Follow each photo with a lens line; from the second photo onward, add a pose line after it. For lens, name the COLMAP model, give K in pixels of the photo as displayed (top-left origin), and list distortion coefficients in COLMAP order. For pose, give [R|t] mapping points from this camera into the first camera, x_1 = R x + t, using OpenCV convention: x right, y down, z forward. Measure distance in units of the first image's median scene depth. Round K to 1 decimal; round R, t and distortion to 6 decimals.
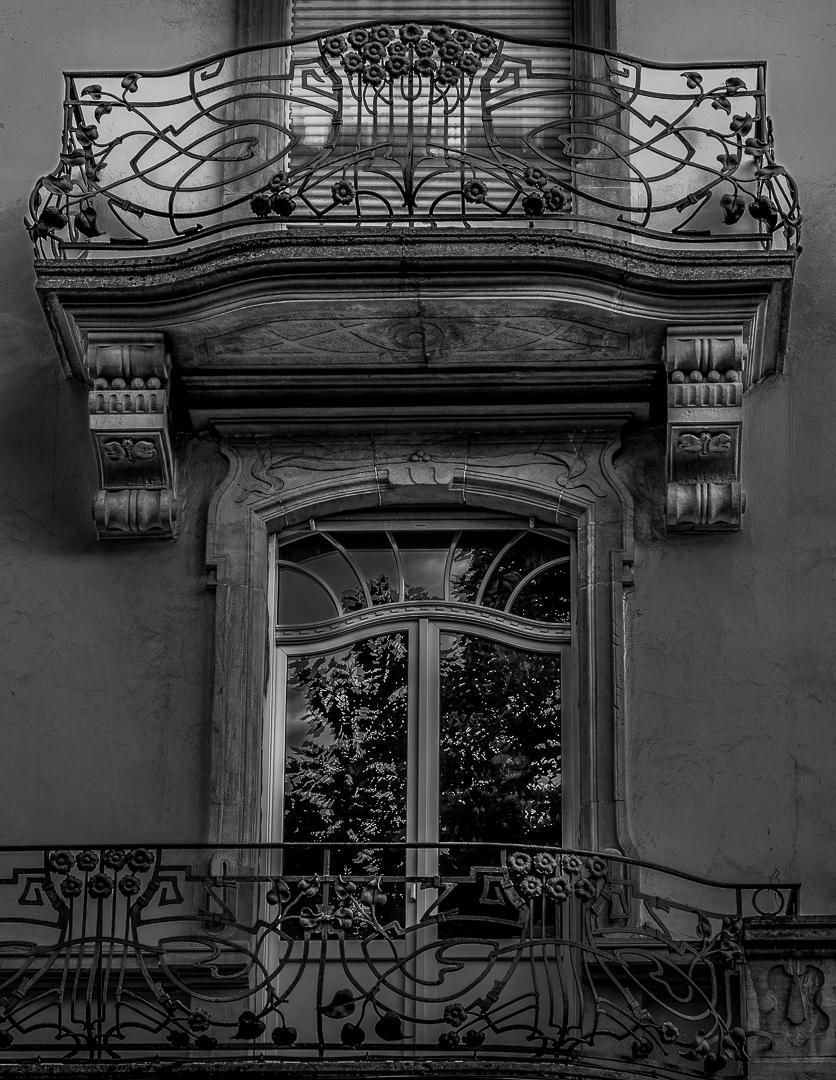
lens RADIAL K [[1405.7, 0, 418.0], [0, 1405.7, 540.0], [0, 0, 1]] dist [0.013995, -0.012687]
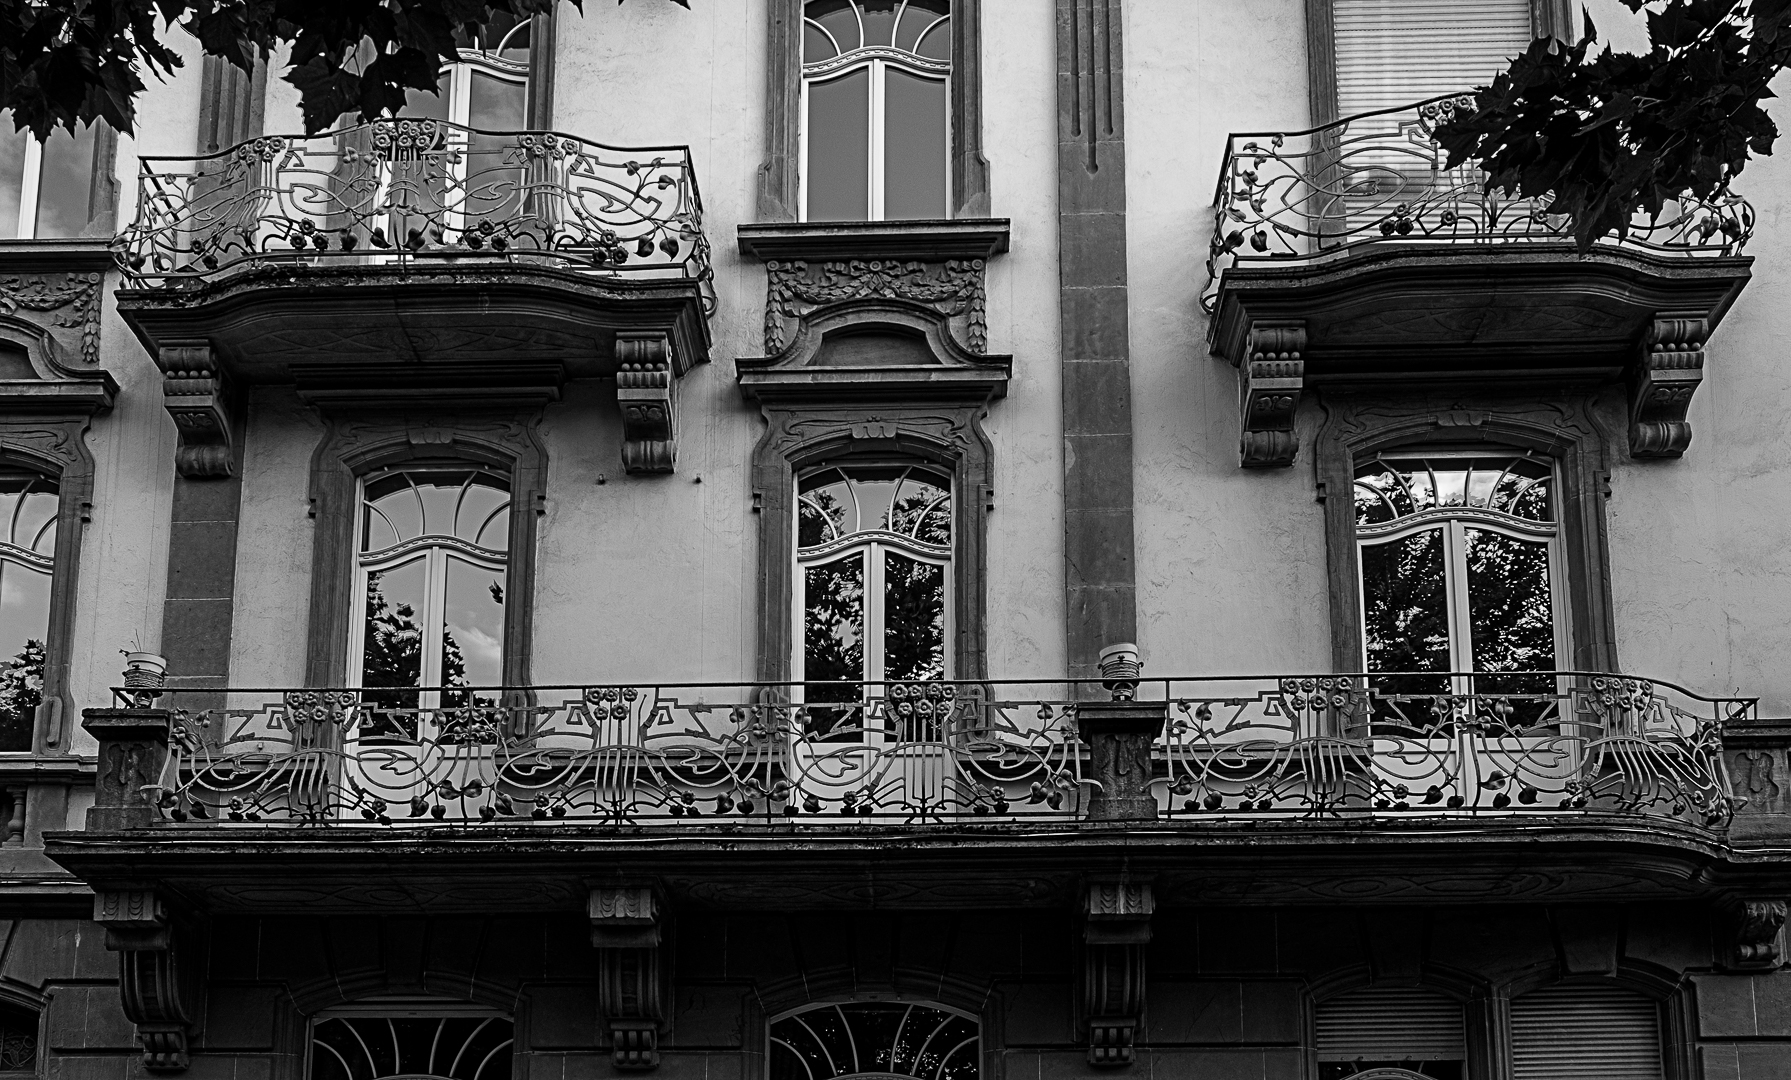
lens RADIAL K [[971.5, 0, 895.5], [0, 971.5, 540.0], [0, 0, 1]] dist [-0.000233, 0.001647]
pose [[0.999944, -0.008629, -0.006204, -0.591585], [0.009033, 0.997628, 0.068246, 0.004034], [0.005600, -0.068298, 0.997649, 0.001862]]
